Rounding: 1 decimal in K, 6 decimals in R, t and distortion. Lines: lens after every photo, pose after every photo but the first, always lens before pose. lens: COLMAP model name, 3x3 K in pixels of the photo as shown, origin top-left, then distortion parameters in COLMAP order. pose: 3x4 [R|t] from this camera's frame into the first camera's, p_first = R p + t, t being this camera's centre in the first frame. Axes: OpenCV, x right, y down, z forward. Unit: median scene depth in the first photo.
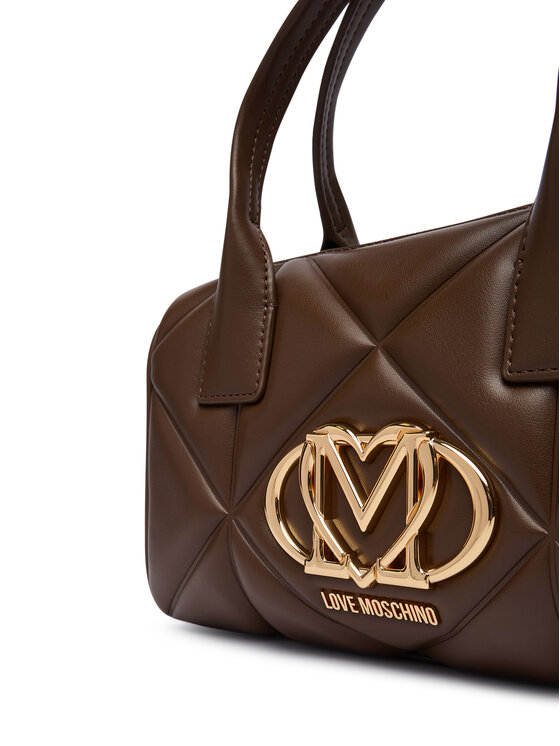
lens RADIAL K [[838.9, 0, 281.5], [0, 838.9, 371.5], [0, 0, 1]] dist [-0.084709, 0.000000]
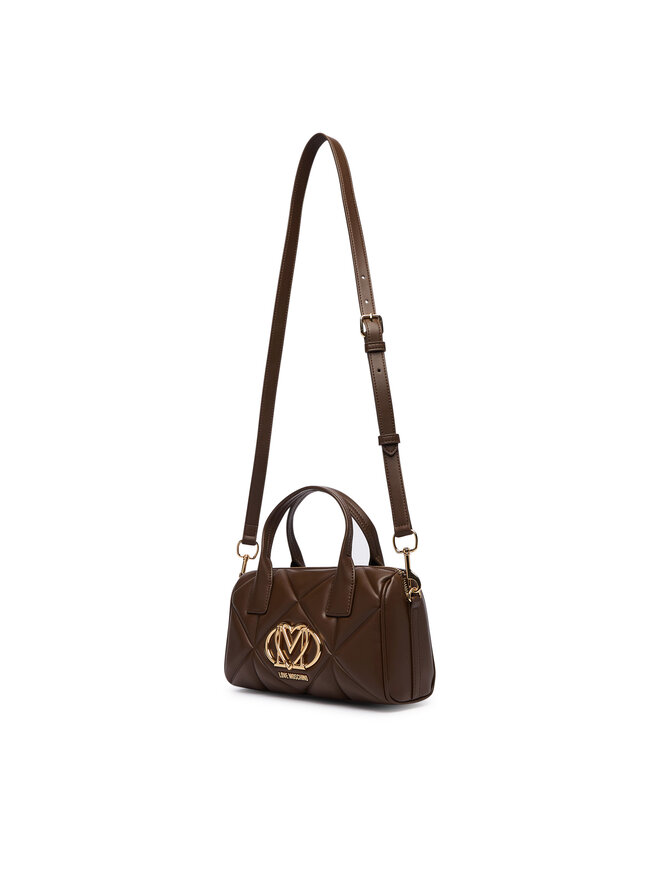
lens RADIAL K [[739.1, 0, 325.2], [0, 739.1, 439.5], [0, 0, 1]] dist [-0.007236, -0.001434]
pose [[0.997512, 0.069944, 0.008839, 0.153041], [-0.067685, 0.985202, -0.157468, -0.228002], [-0.019723, 0.156478, 0.987485, -2.289905]]
